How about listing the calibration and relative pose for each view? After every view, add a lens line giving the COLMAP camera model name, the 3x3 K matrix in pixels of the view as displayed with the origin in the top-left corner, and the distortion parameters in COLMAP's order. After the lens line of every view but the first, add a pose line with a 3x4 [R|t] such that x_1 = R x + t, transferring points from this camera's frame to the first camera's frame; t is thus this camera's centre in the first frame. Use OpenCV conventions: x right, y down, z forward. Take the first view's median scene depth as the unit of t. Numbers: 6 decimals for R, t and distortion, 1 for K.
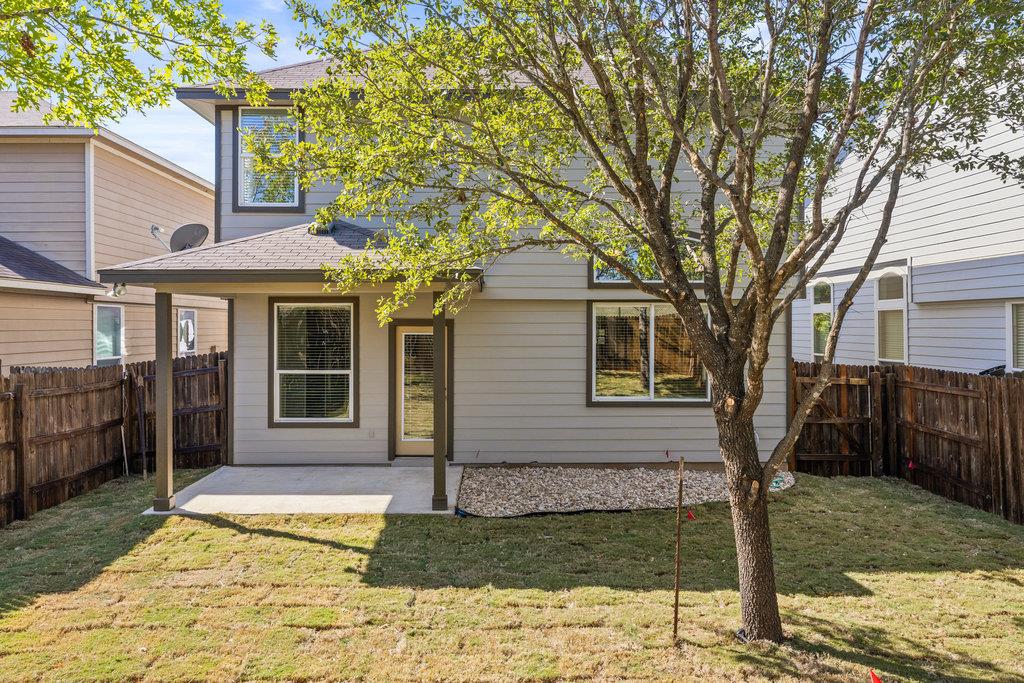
lens RADIAL K [[685.9, 0, 504.1], [0, 685.9, 314.2], [0, 0, 1]] dist [0.005027, -0.006359]
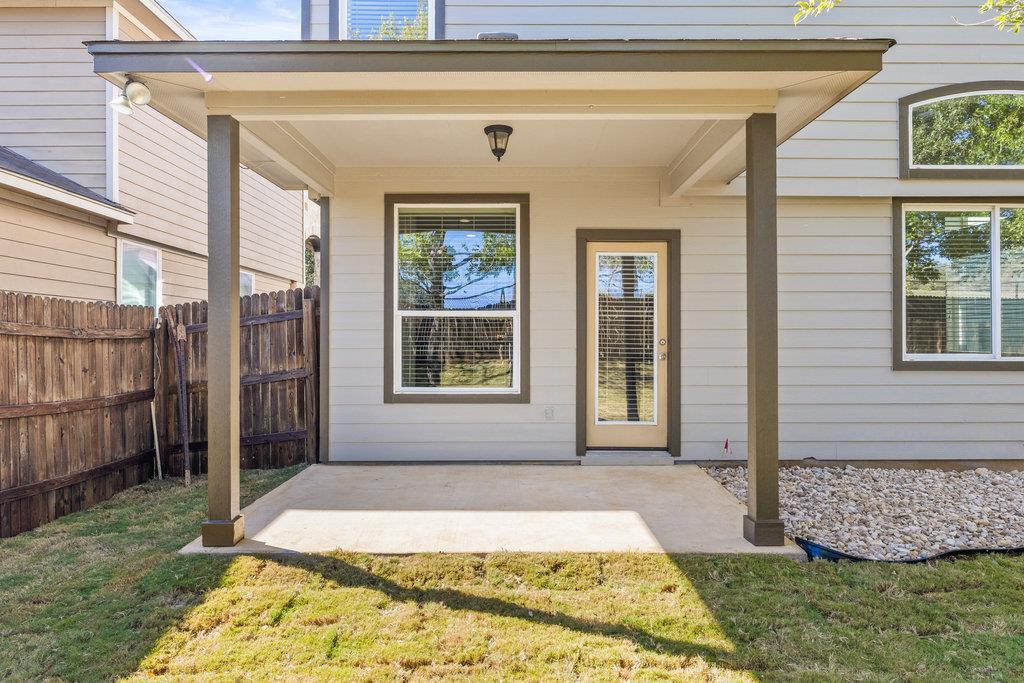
lens RADIAL K [[642.6, 0, 522.8], [0, 642.6, 327.2], [0, 0, 1]] dist [-0.002601, 0.002909]
pose [[0.999982, -0.000230, -0.006025, -0.231173], [0.000164, 0.999941, -0.010851, 0.111242], [0.006027, 0.010850, 0.999923, 0.448011]]
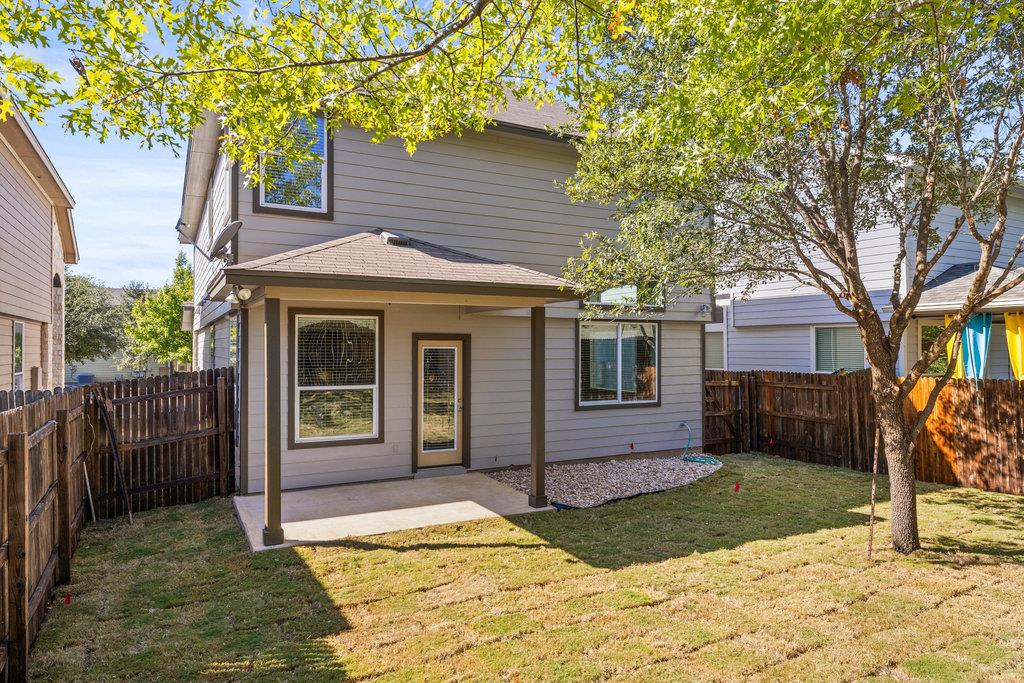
lens RADIAL K [[642.6, 0, 512.0], [0, 642.6, 340.8], [0, 0, 1]] dist [-0.002601, 0.002909]
pose [[0.880246, 0.005236, 0.474490, -0.527974], [-0.007370, 0.999969, 0.002638, 0.016007], [-0.474461, -0.005819, 0.880257, 0.106537]]
